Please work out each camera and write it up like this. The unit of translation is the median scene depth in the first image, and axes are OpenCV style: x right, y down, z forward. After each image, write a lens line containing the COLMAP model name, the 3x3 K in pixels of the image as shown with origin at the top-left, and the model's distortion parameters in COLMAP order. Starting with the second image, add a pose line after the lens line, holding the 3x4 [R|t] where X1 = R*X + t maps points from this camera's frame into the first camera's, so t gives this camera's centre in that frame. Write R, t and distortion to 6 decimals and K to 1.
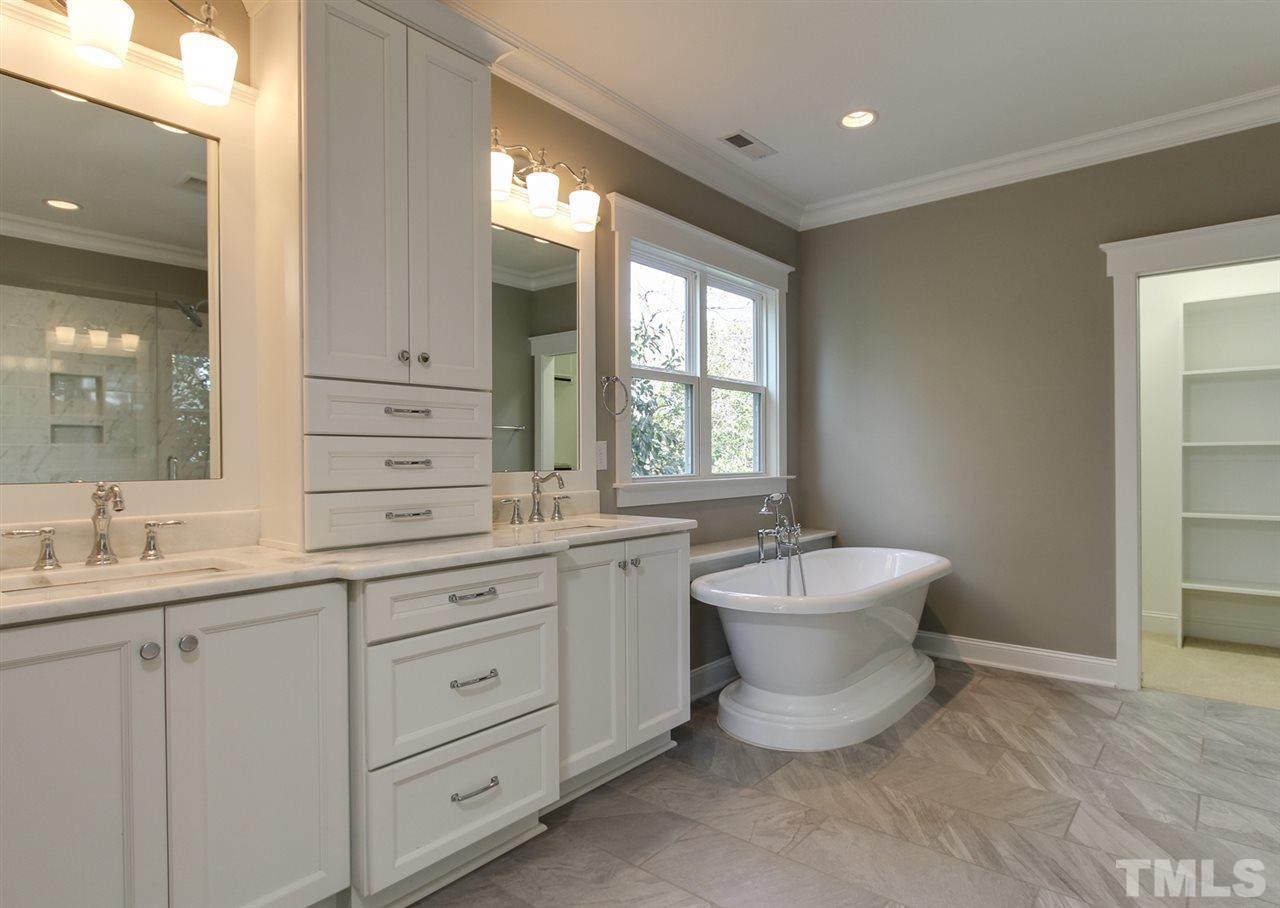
lens RADIAL K [[720.3, 0, 644.4], [0, 720.3, 458.0], [0, 0, 1]] dist [-0.010245, 0.004196]
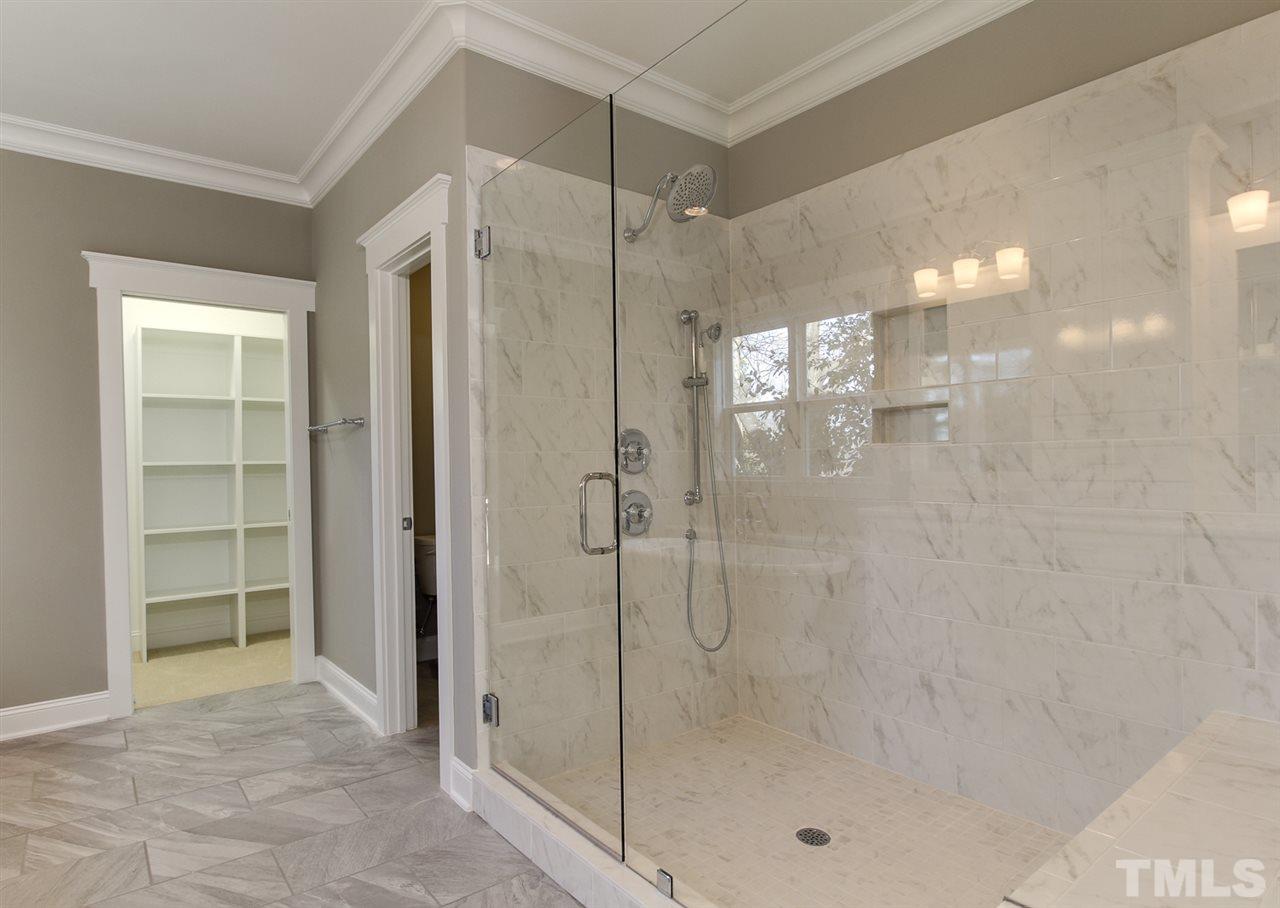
lens RADIAL K [[720.3, 0, 640.5], [0, 720.3, 455.4], [0, 0, 1]] dist [-0.010245, 0.004196]
pose [[0.190415, 0.009096, 0.981662, -0.168621], [0.019104, 0.999733, -0.012969, -0.005915], [-0.981518, 0.021223, 0.190190, 0.137233]]
